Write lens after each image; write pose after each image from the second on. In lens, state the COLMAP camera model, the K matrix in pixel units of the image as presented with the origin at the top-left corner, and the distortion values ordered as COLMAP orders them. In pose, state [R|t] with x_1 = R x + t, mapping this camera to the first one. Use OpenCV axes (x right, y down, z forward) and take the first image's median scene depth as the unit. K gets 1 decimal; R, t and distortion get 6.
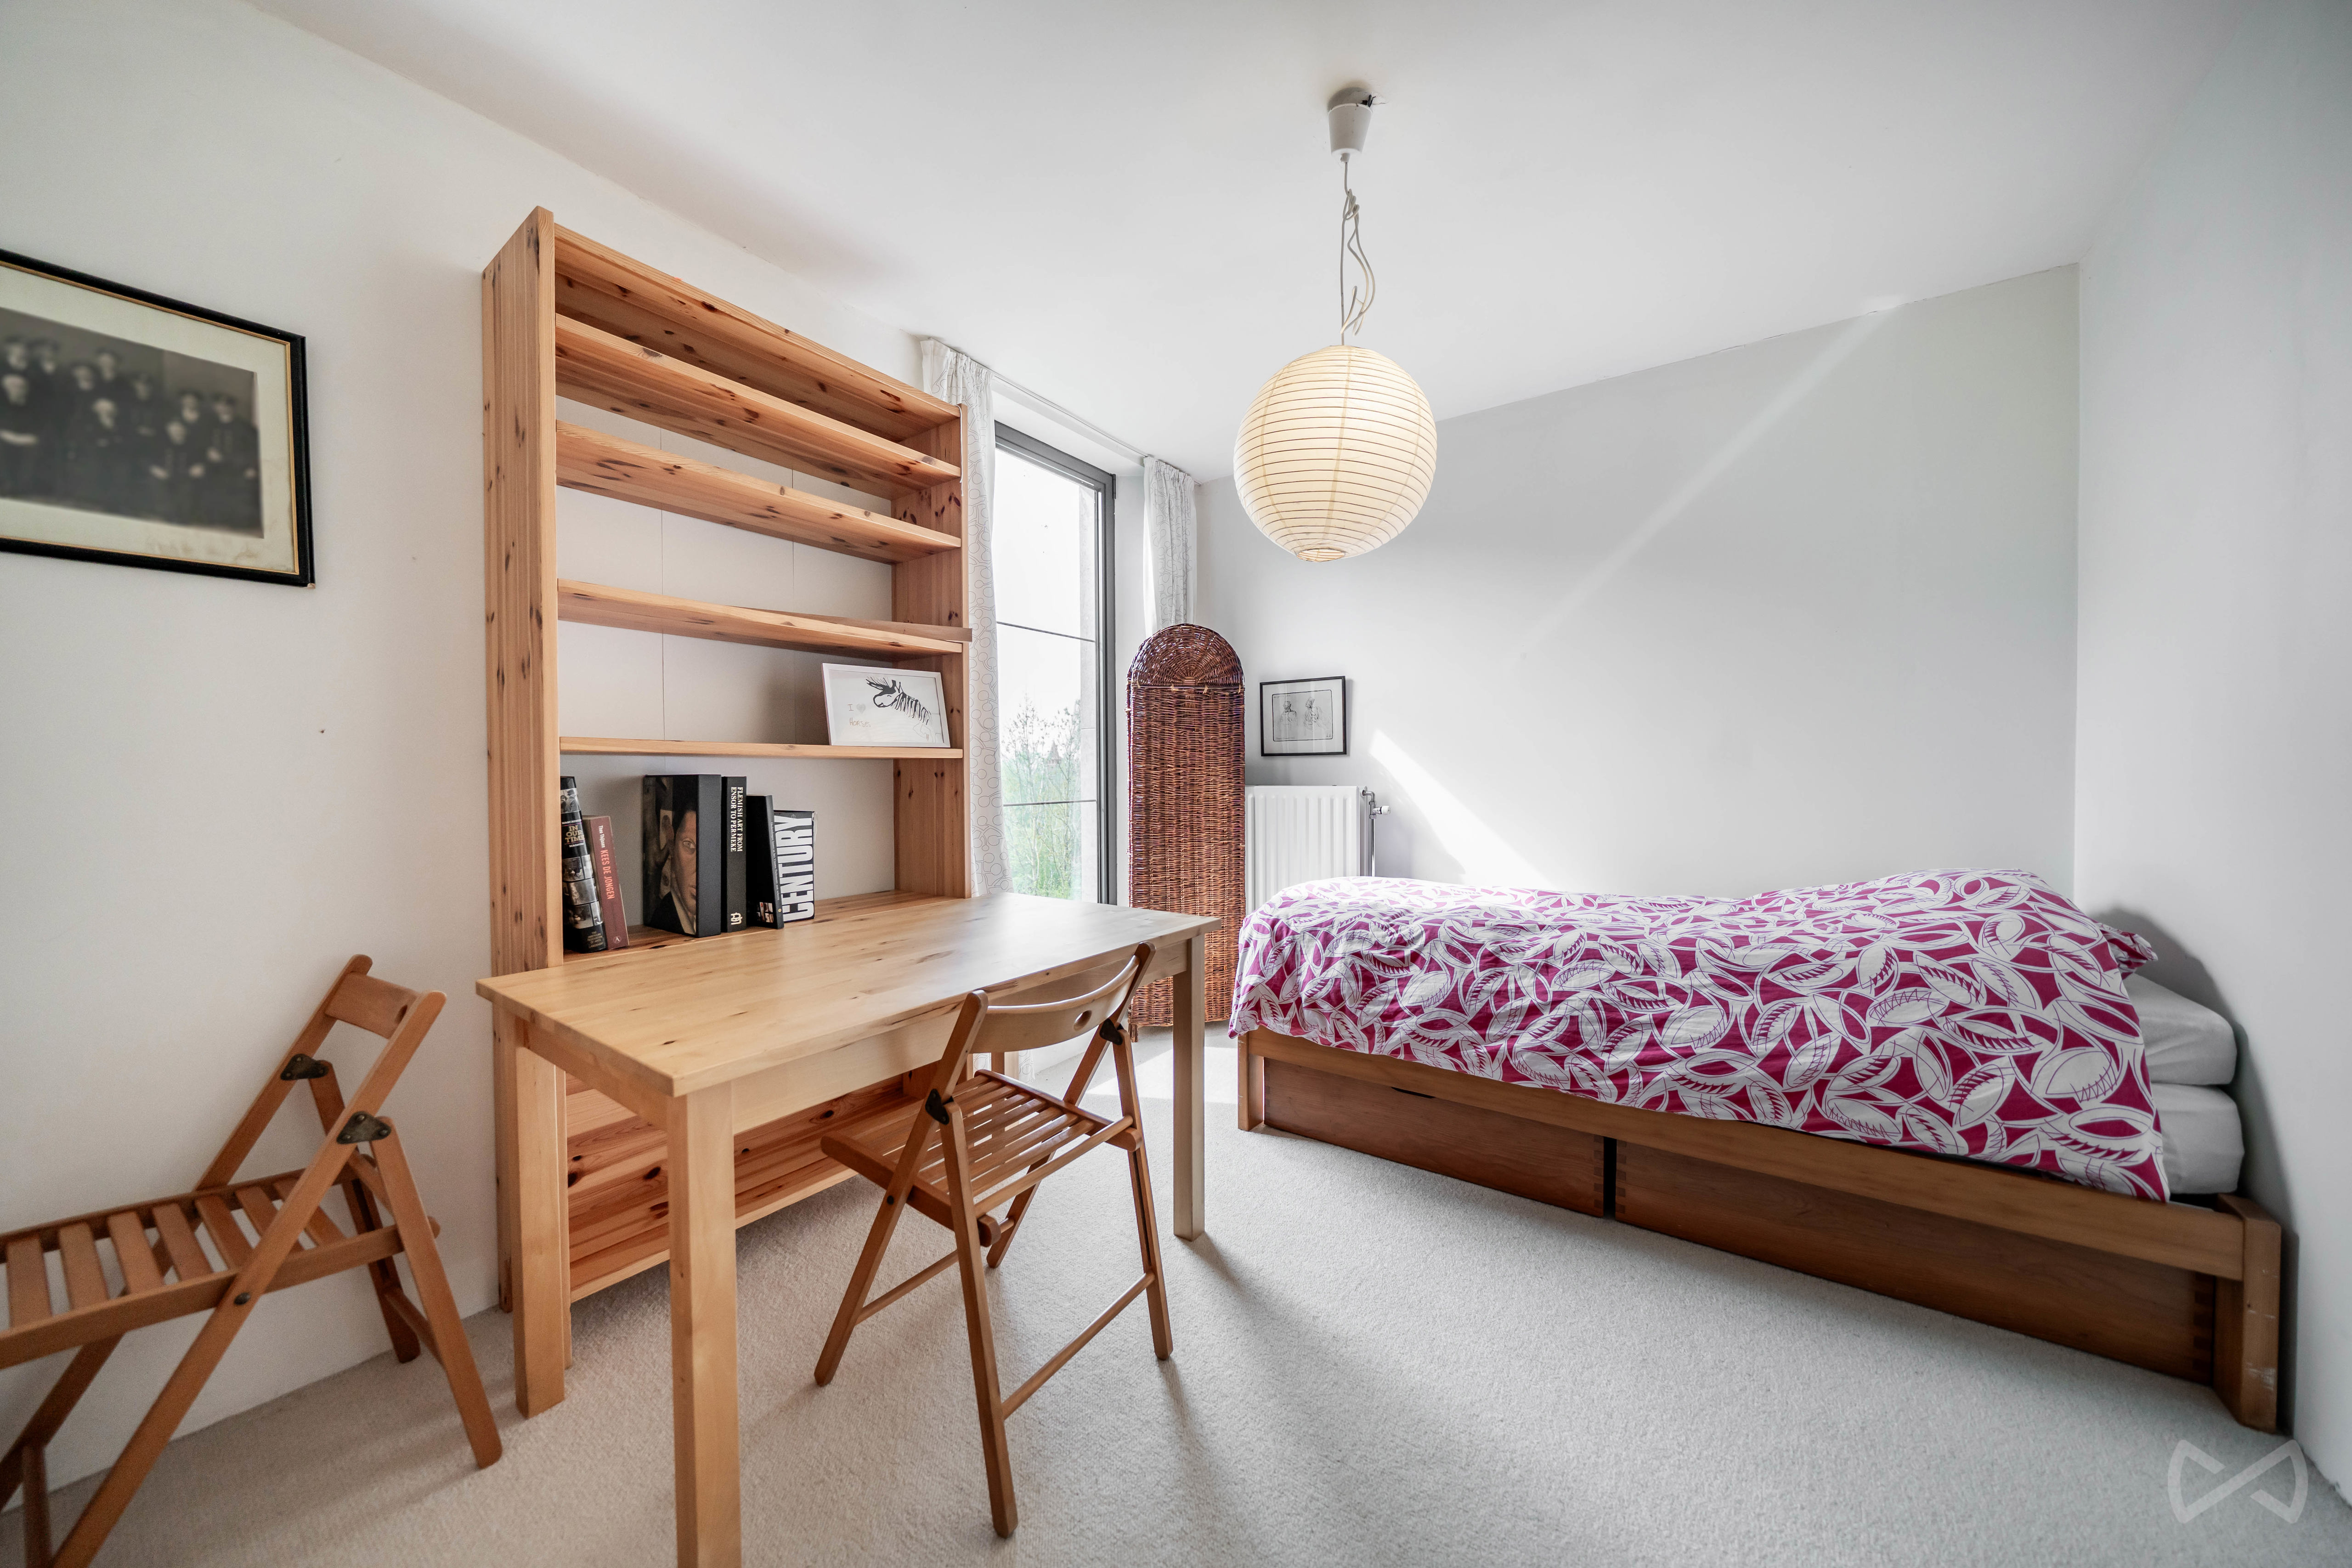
lens RADIAL K [[798.1, 0, 1176.0], [0, 798.1, 784.0], [0, 0, 1]] dist [-0.008397, -0.000082]
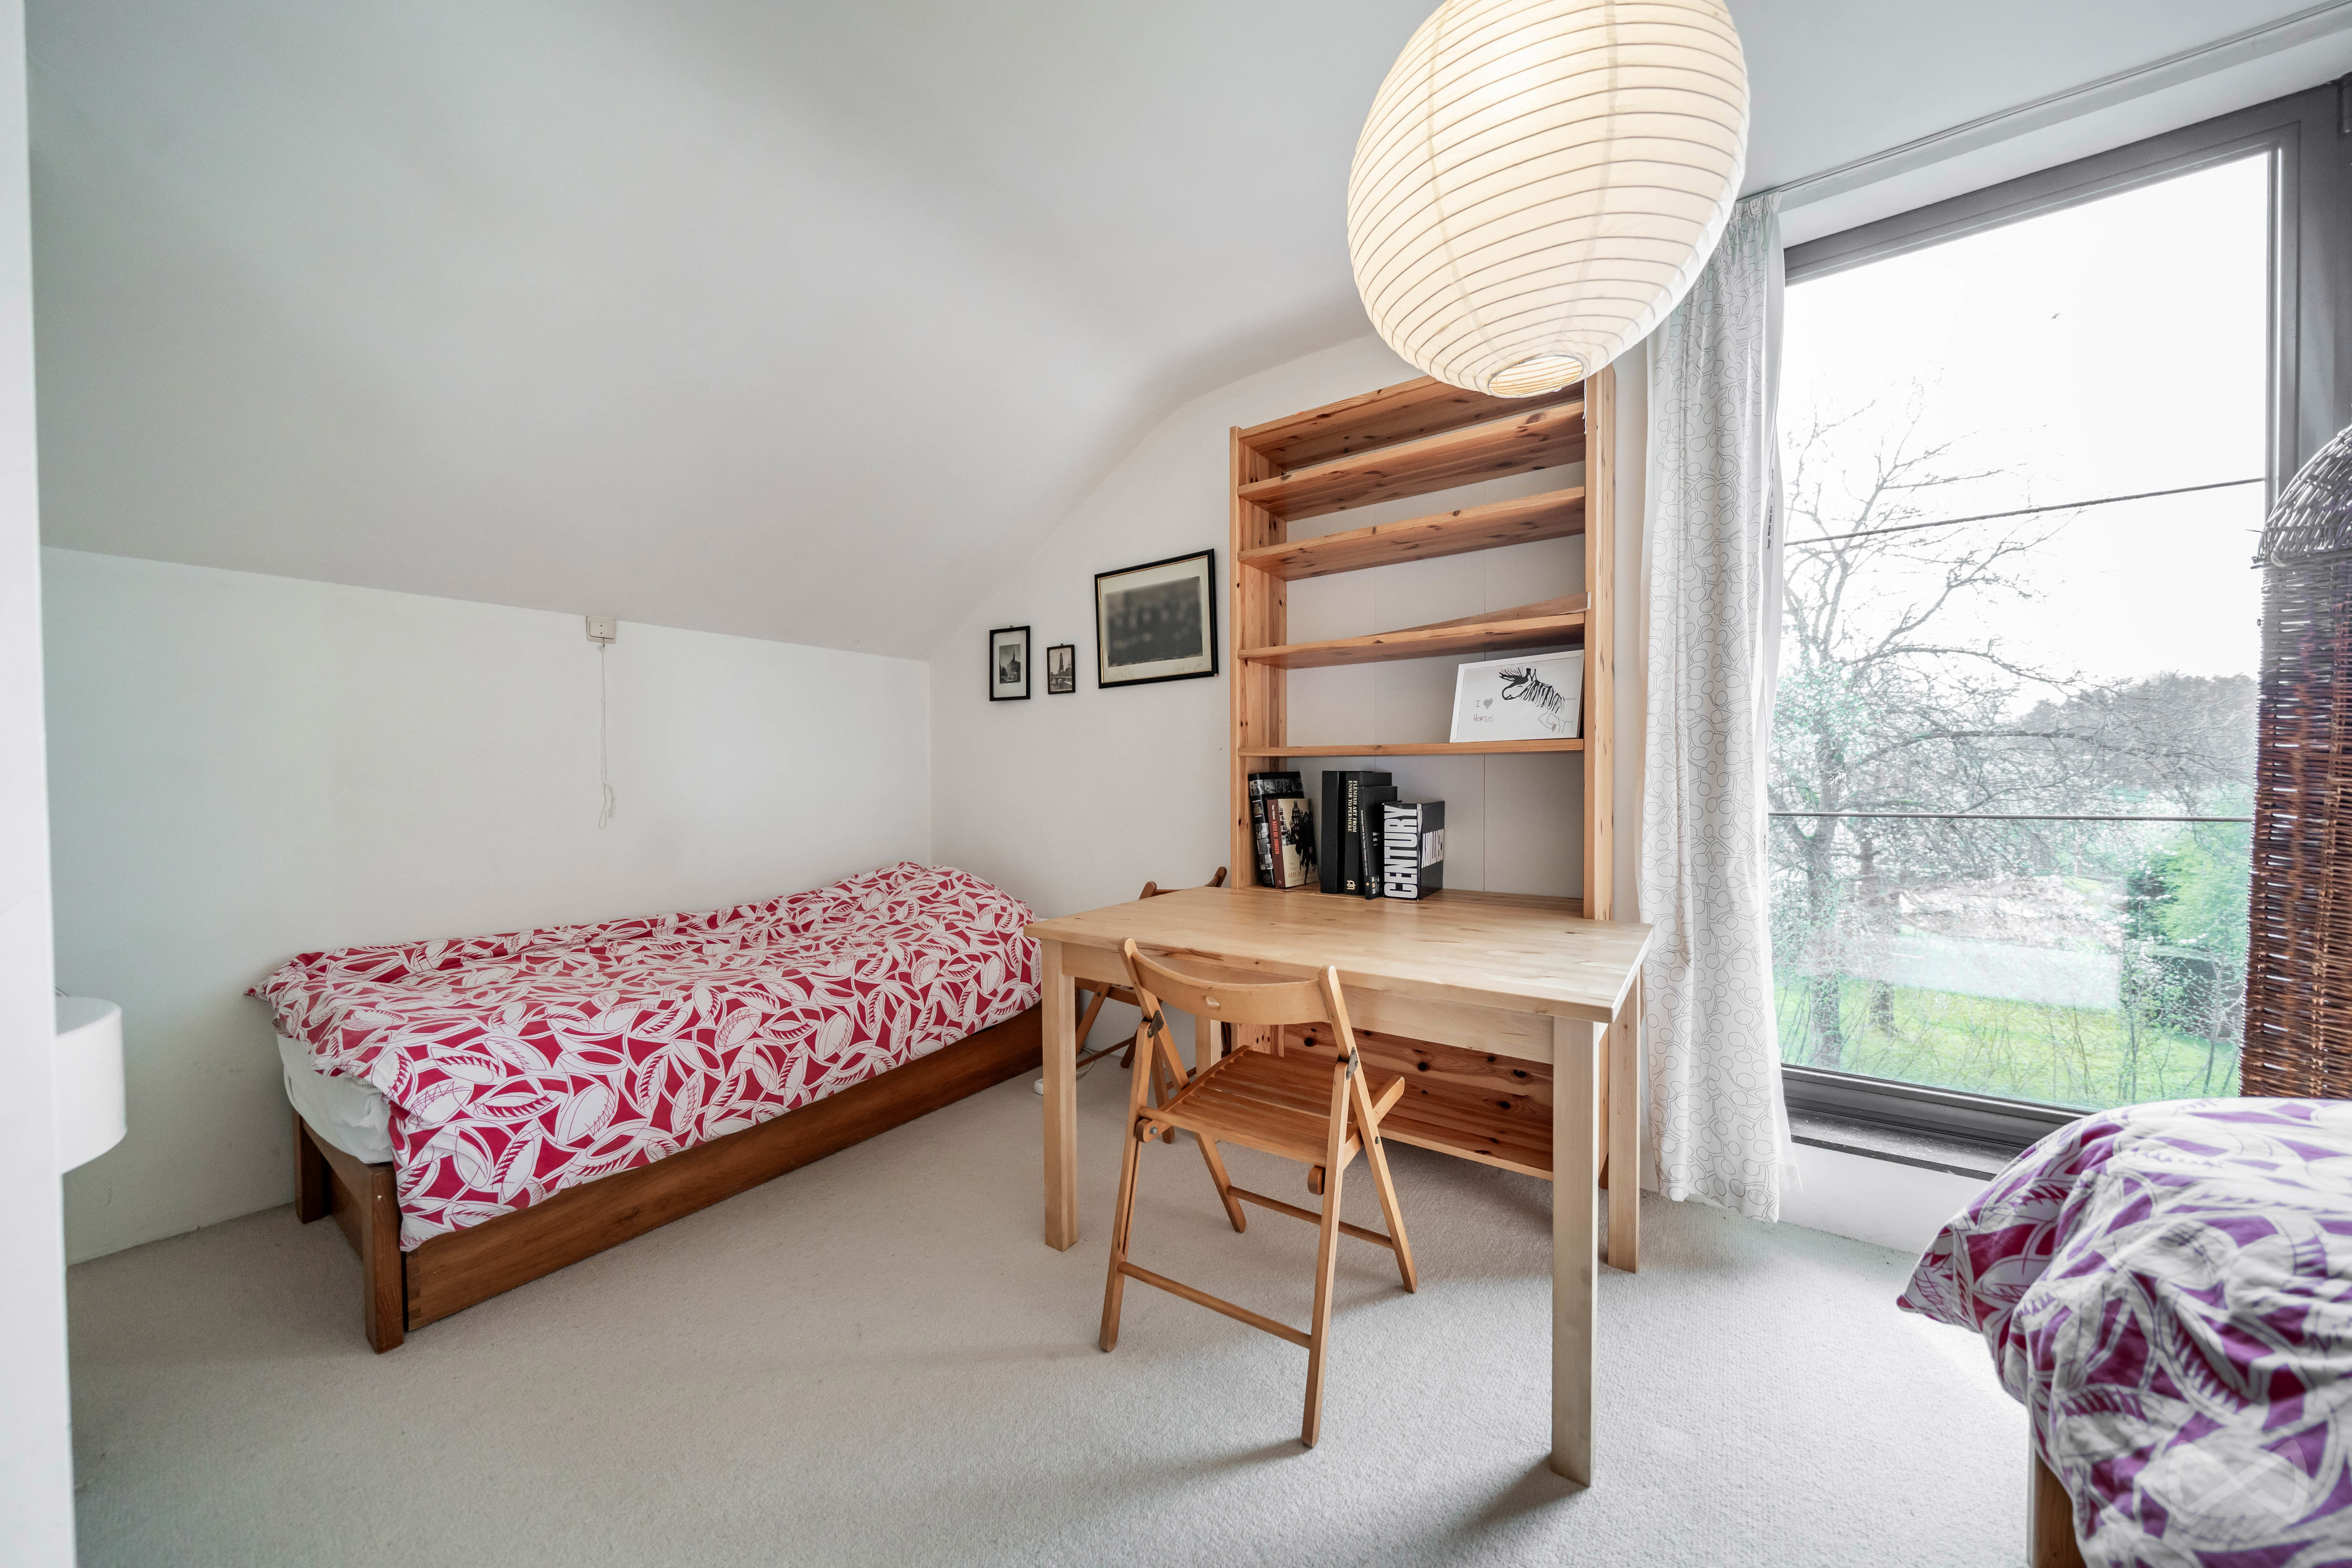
lens RADIAL K [[798.1, 0, 1176.0], [0, 798.1, 784.0], [0, 0, 1]] dist [-0.008397, -0.000082]
pose [[0.004718, 0.018608, -0.999816, 0.653270], [-0.002474, 0.999824, 0.018597, -0.012775], [0.999986, 0.002386, 0.004763, 0.659058]]
